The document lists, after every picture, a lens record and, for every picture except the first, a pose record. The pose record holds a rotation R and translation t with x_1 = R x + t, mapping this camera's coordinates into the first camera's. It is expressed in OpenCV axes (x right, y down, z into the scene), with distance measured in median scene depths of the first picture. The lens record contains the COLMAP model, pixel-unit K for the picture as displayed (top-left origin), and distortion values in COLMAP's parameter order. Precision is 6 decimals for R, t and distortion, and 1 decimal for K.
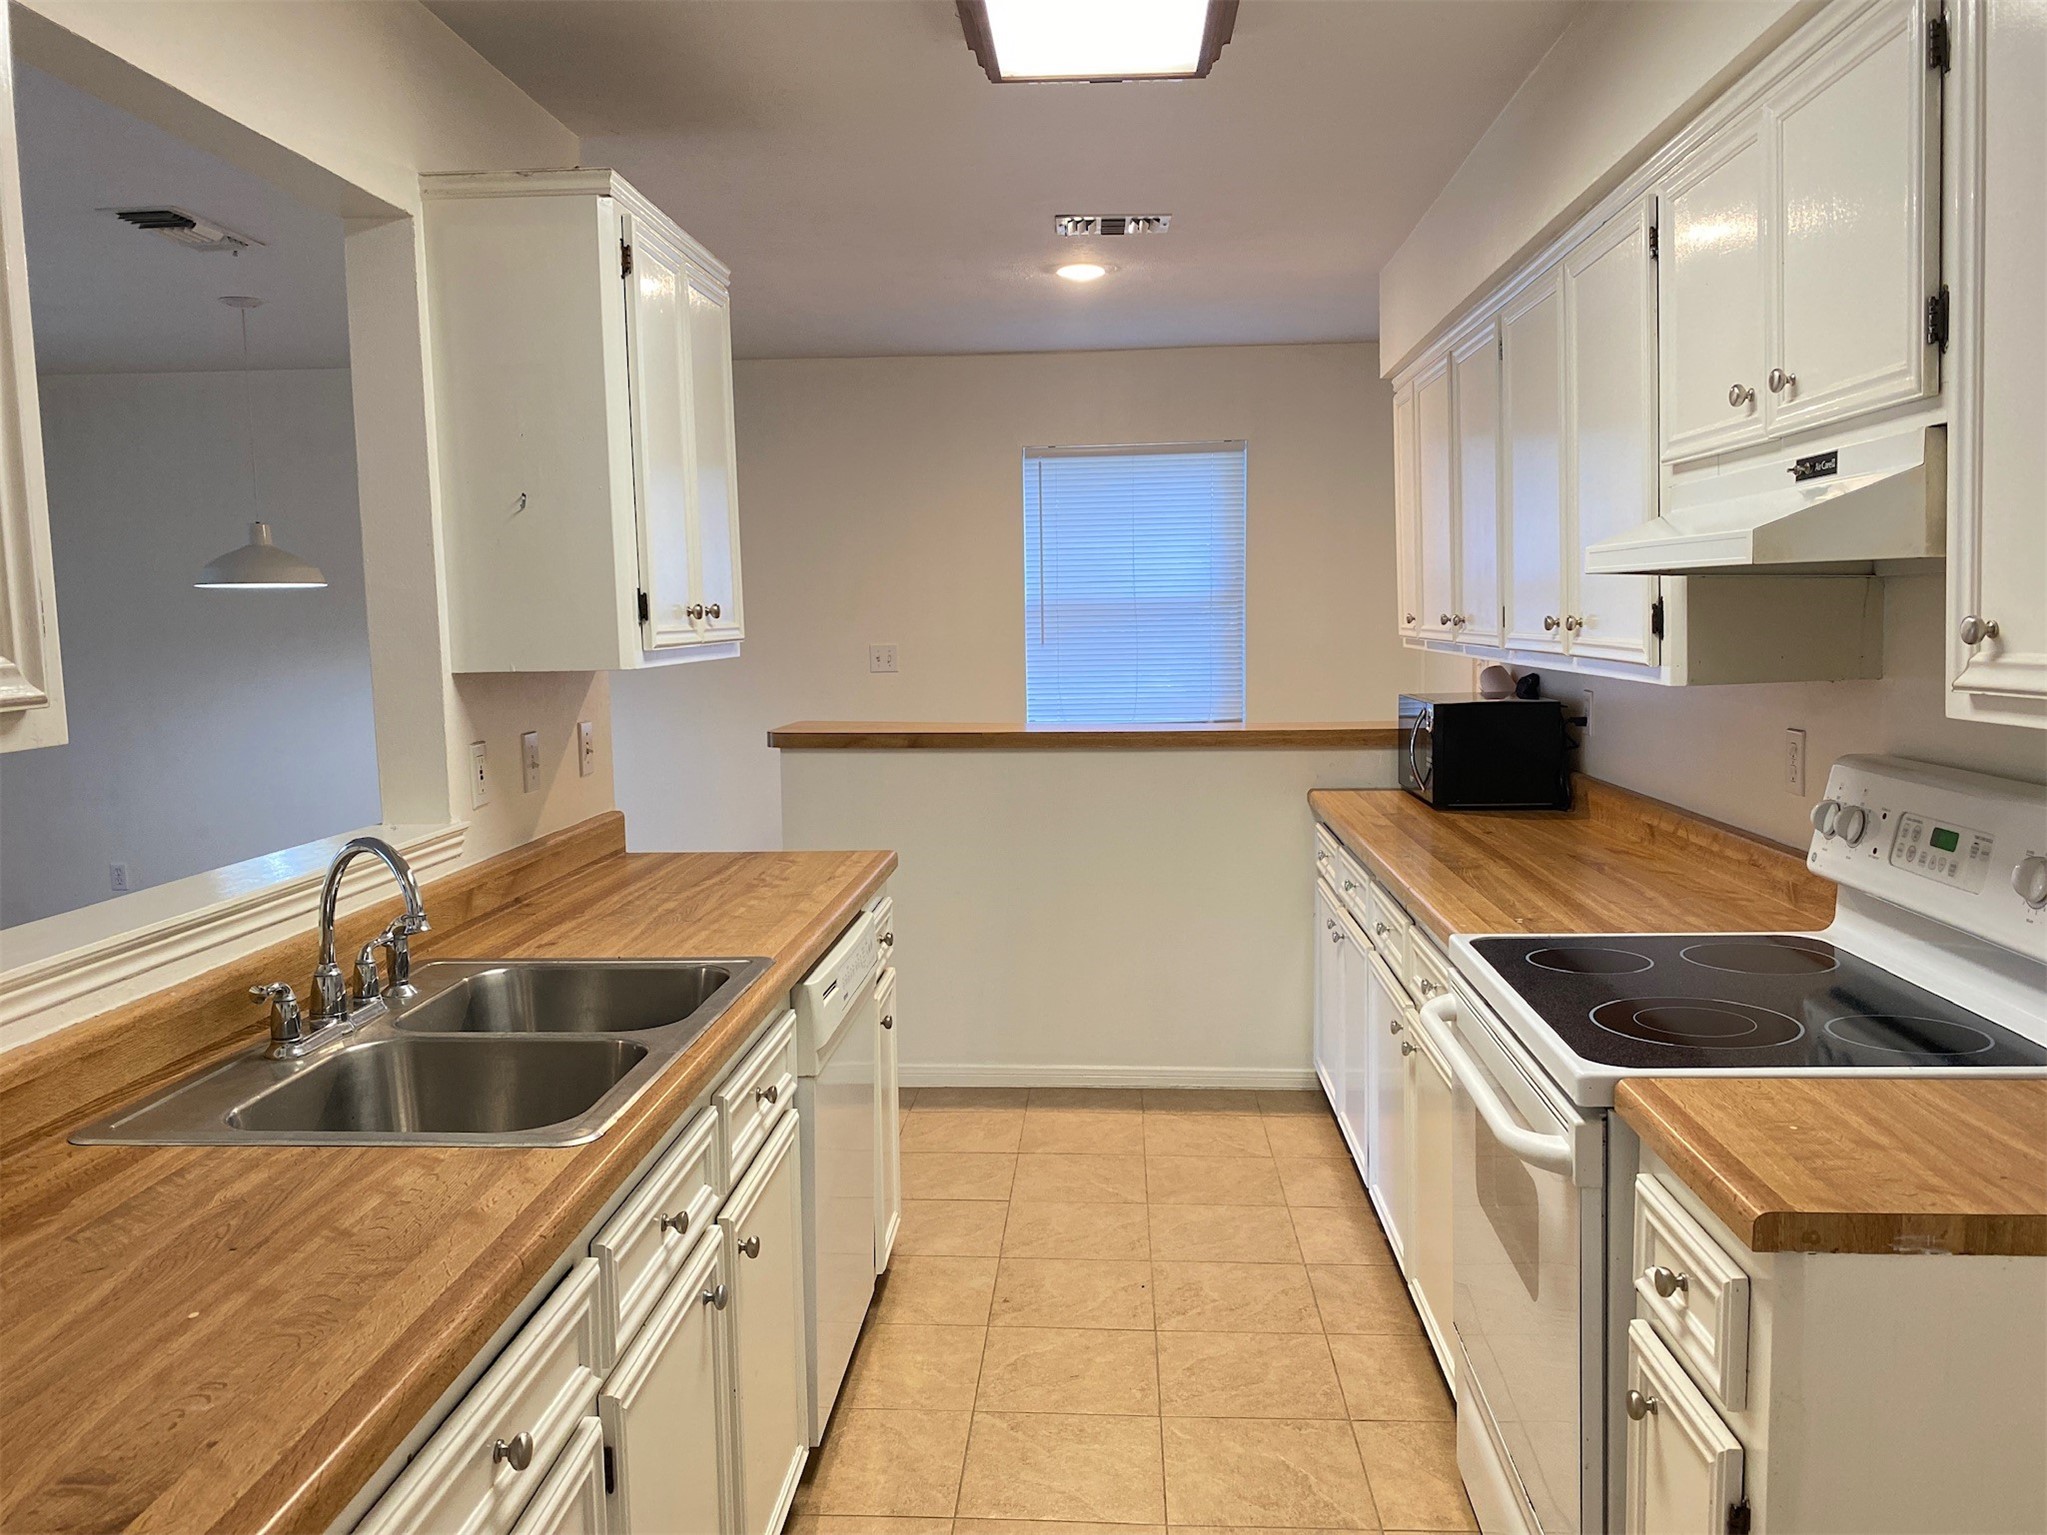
lens RADIAL K [[1564.6, 0, 1030.7], [0, 1564.6, 760.1], [0, 0, 1]] dist [0.047374, -0.053887]
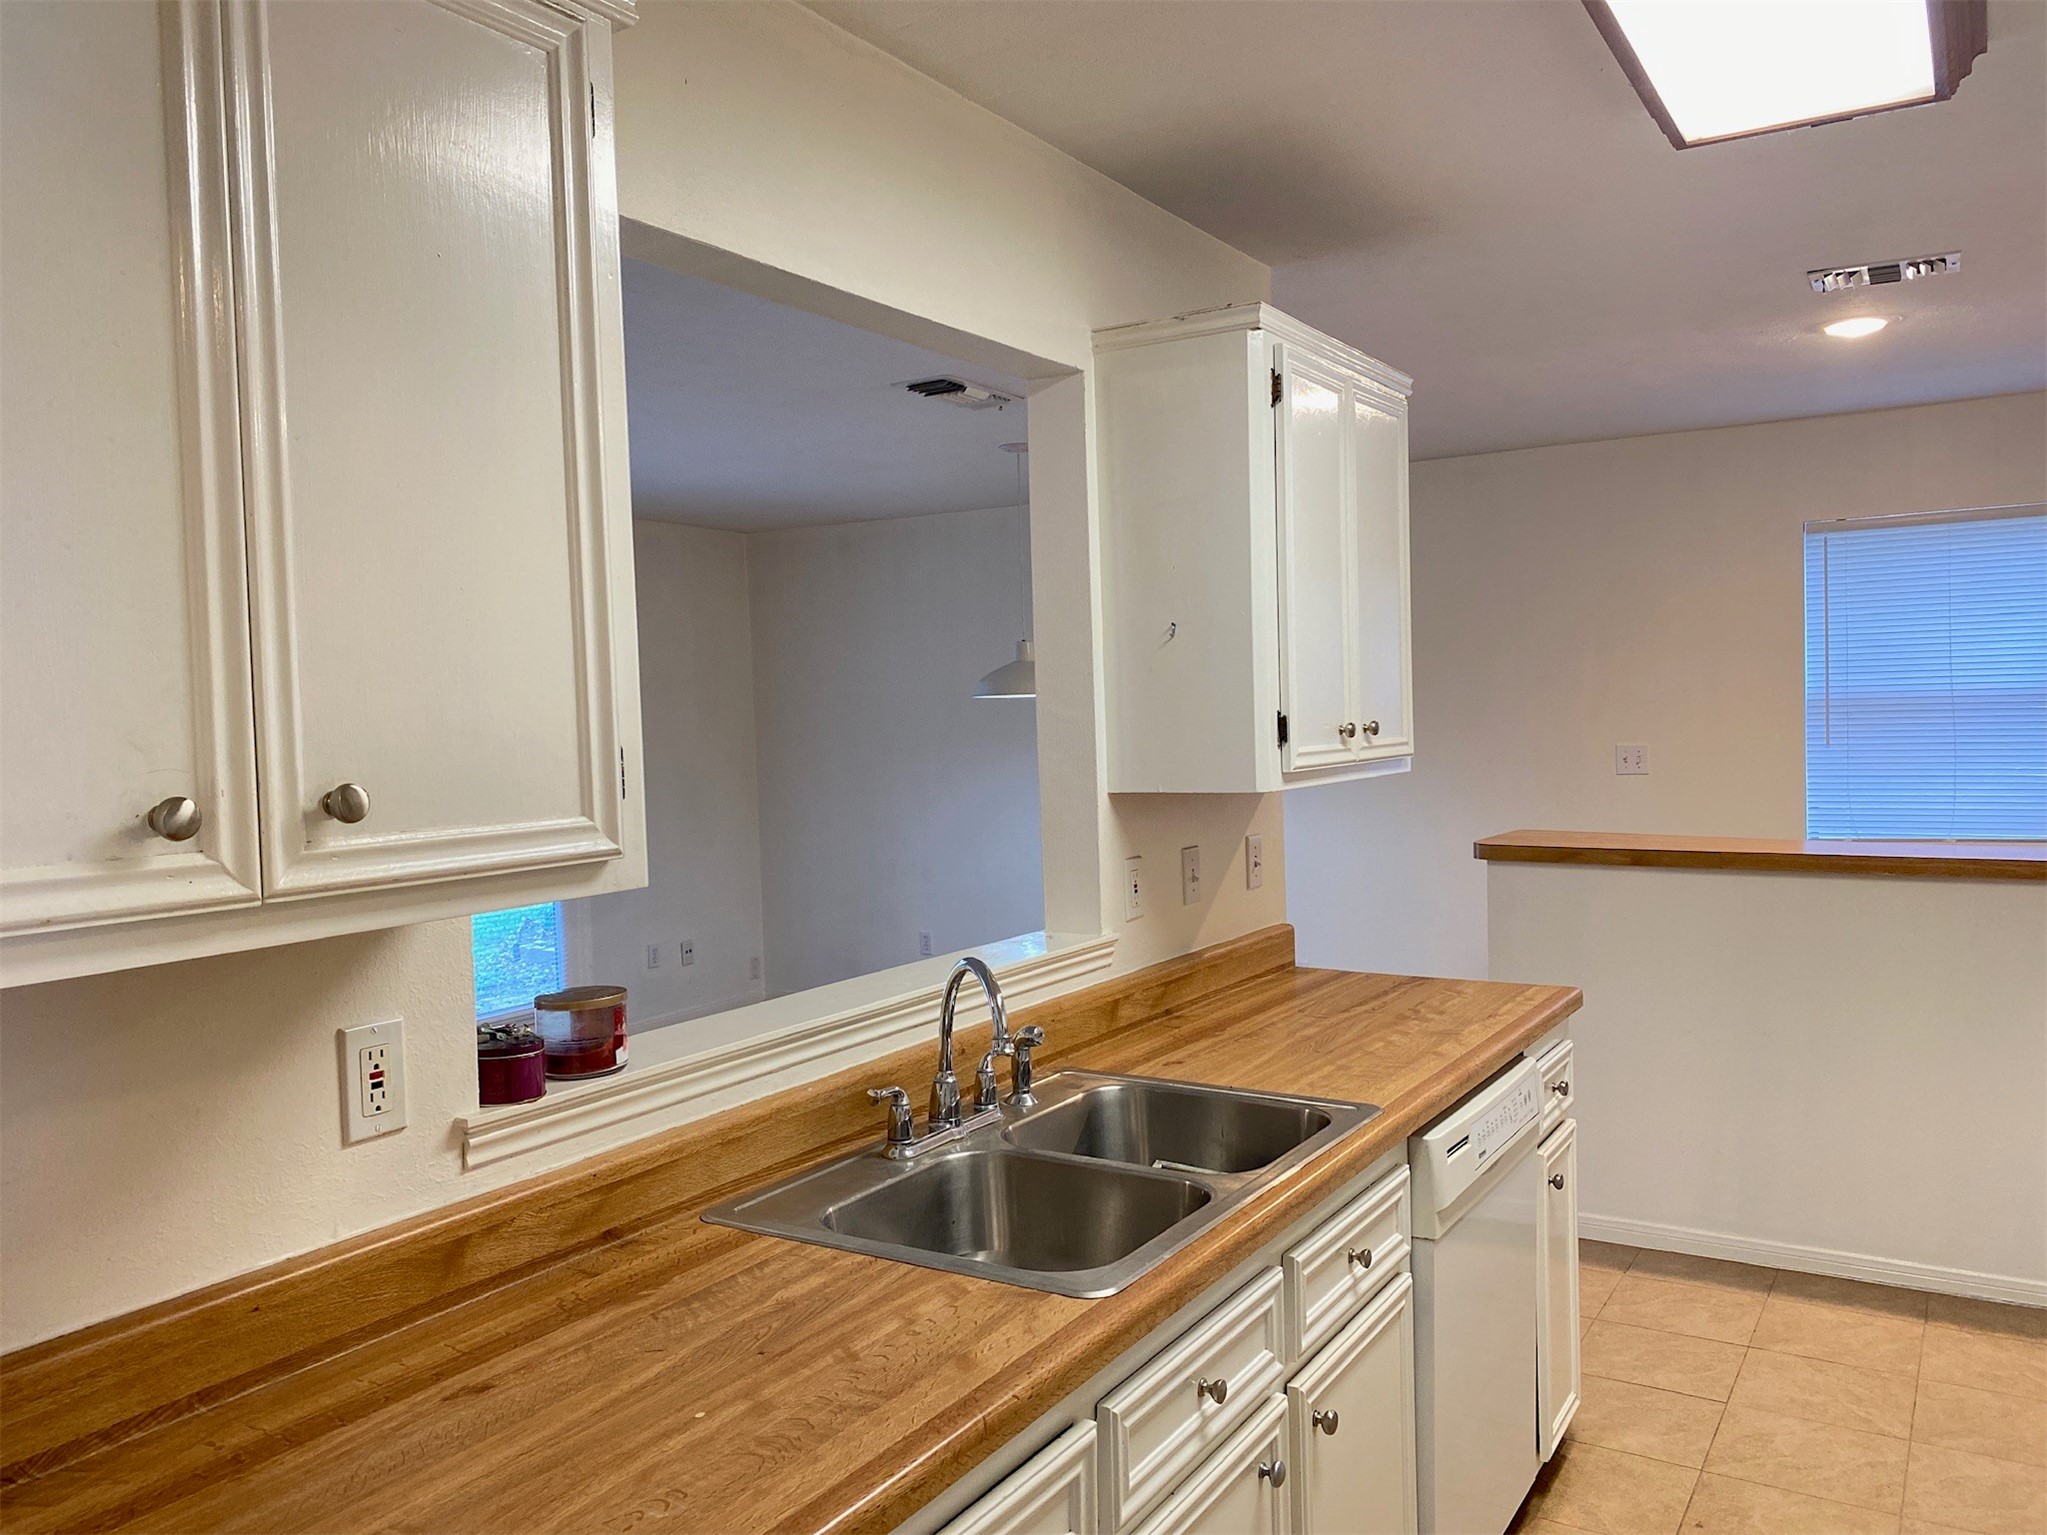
lens RADIAL K [[1564.6, 0, 1030.7], [0, 1564.6, 760.1], [0, 0, 1]] dist [0.047374, -0.053887]
pose [[0.880293, 0.012276, -0.474272, 0.084332], [-0.037416, 0.998348, -0.043607, -0.029231], [0.472954, 0.056132, 0.879297, 0.052374]]
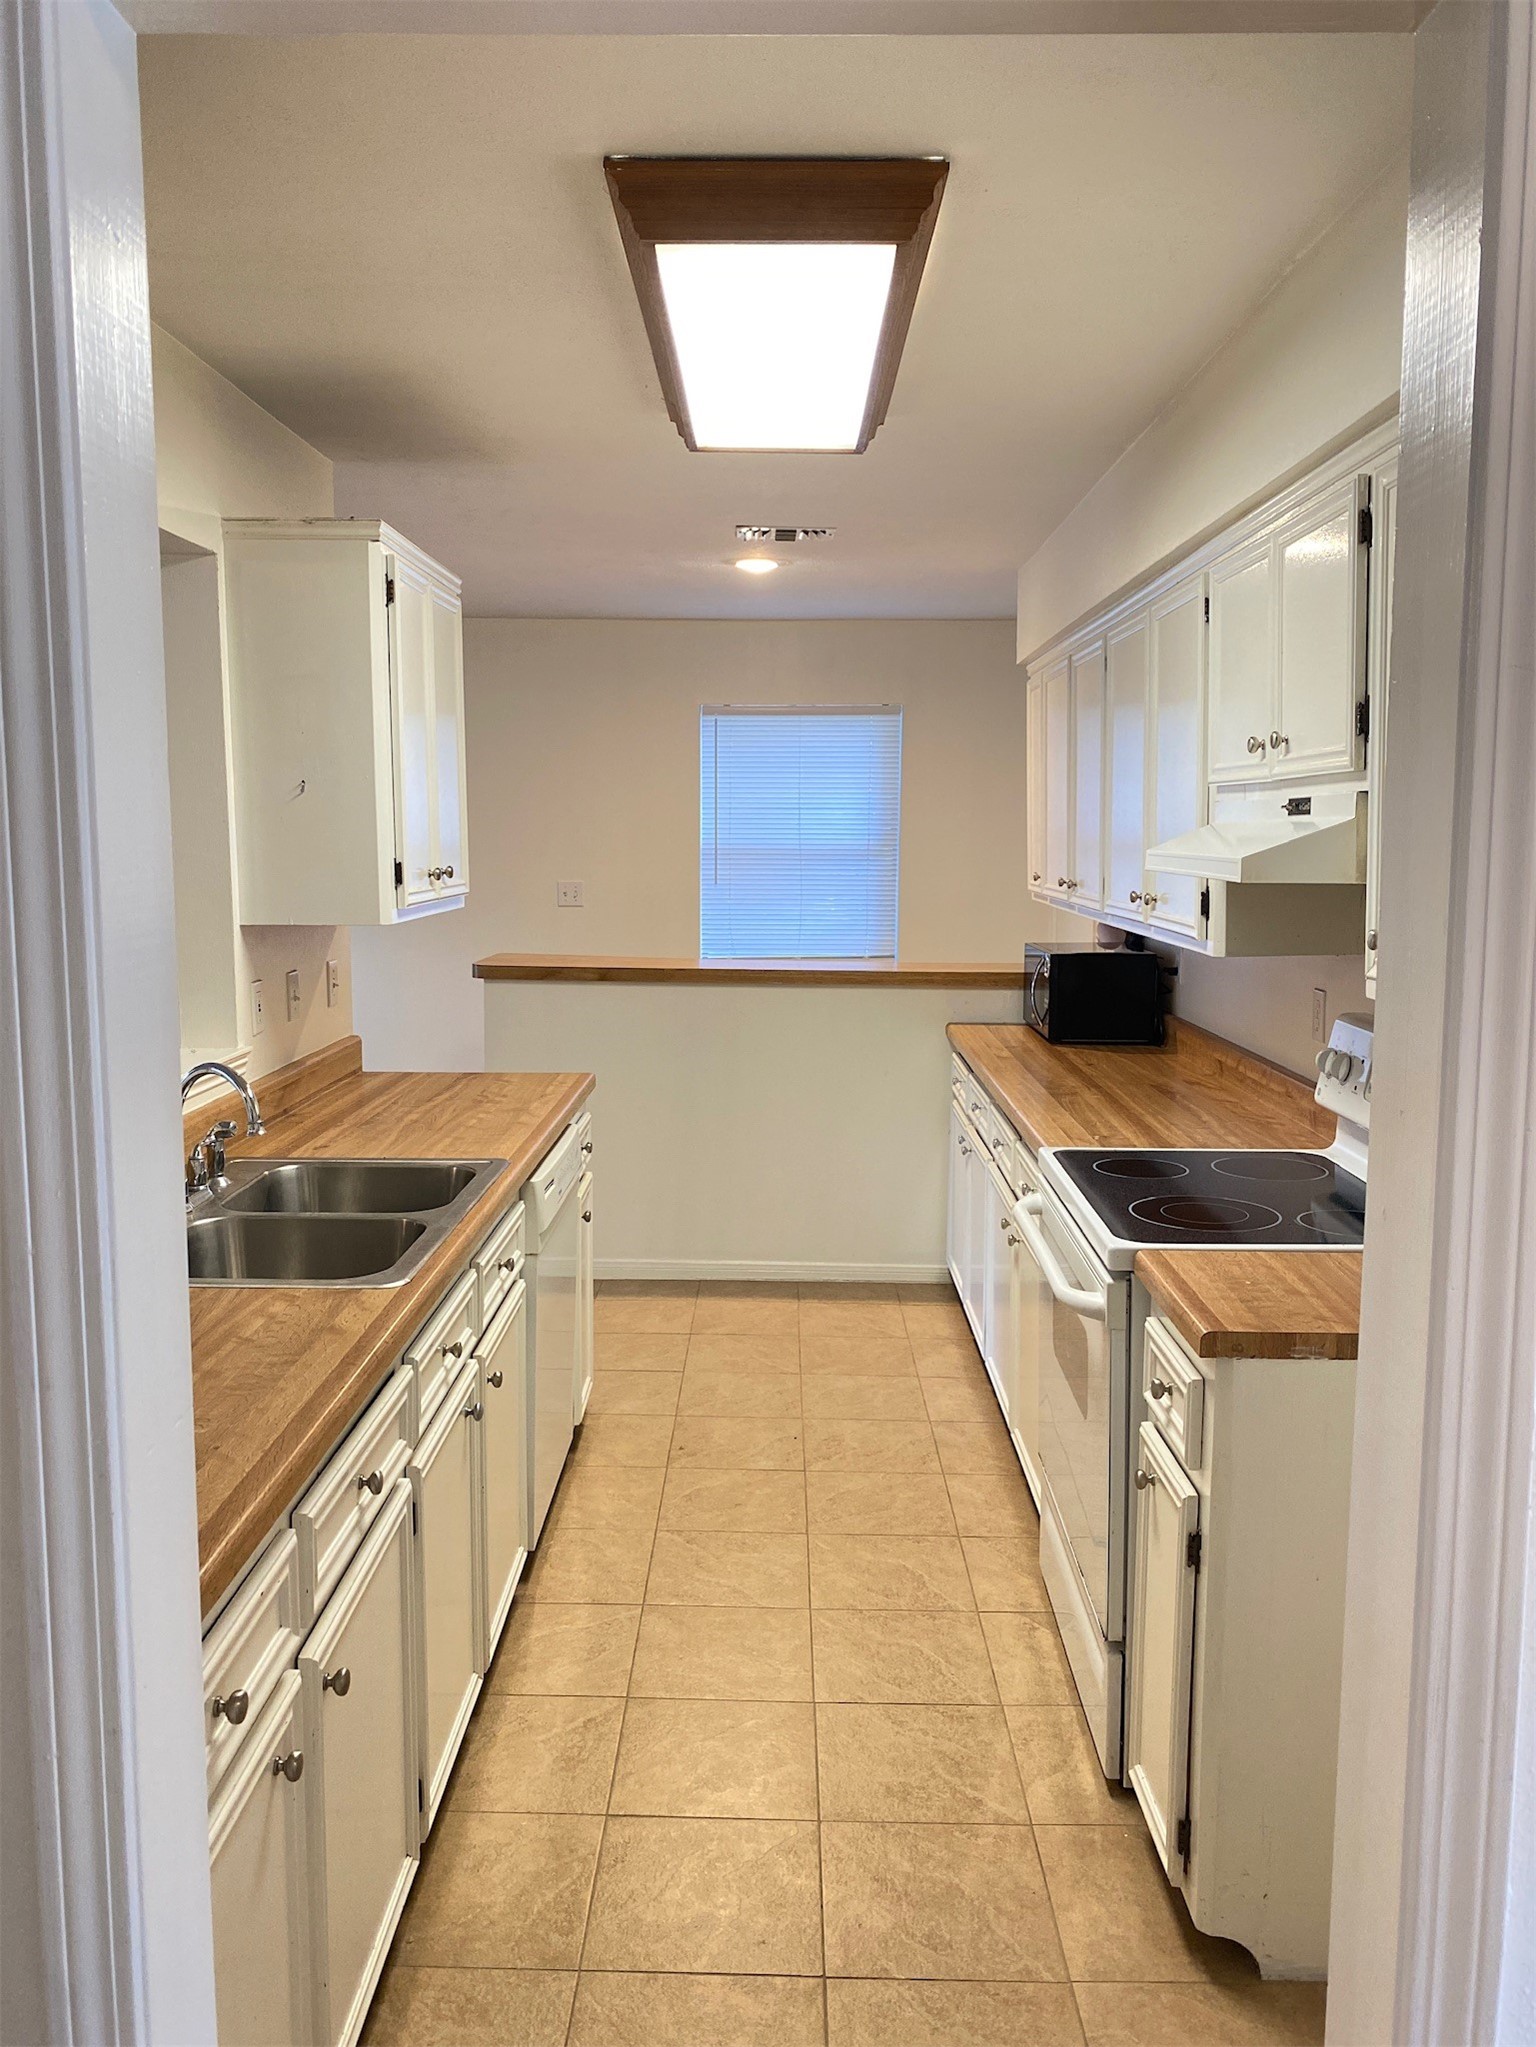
lens RADIAL K [[1541.3, 0, 763.8], [0, 1541.3, 1003.6], [0, 0, 1]] dist [0.131706, -0.237186]
pose [[0.998853, 0.016558, 0.044924, -0.014782], [-0.017314, 0.999714, 0.016497, -0.021334], [-0.044638, -0.017256, 0.998854, -0.230629]]
